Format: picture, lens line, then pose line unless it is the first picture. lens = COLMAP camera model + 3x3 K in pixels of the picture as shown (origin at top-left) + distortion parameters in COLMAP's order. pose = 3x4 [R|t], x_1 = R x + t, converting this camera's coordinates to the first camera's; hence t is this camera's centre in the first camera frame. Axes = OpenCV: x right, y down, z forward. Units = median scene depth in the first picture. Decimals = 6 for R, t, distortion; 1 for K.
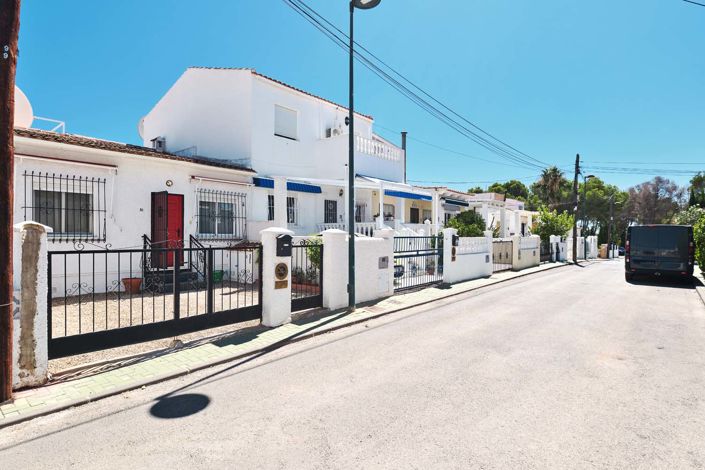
lens RADIAL K [[384.6, 0, 353.3], [0, 384.6, 235.1], [0, 0, 1]] dist [-0.017038, -0.001133]
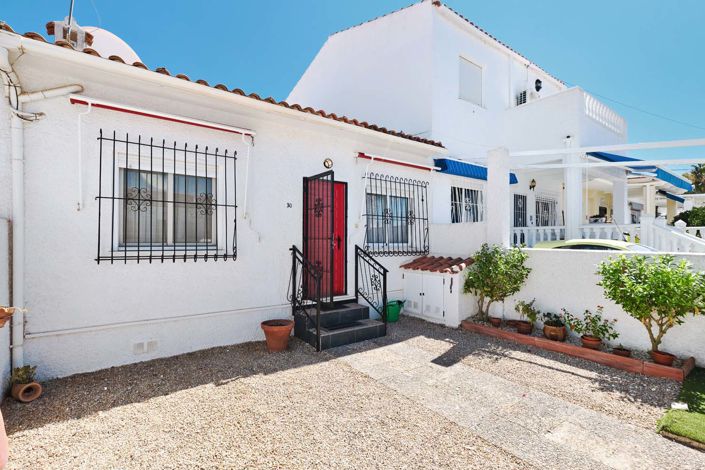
lens RADIAL K [[333.8, 0, 351.3], [0, 333.8, 240.2], [0, 0, 1]] dist [0.000781, -0.000566]
pose [[0.967311, 0.001782, -0.253586, -0.307165], [-0.001439, 0.999998, 0.001539, -0.010693], [0.253588, -0.001124, 0.967312, 0.484534]]
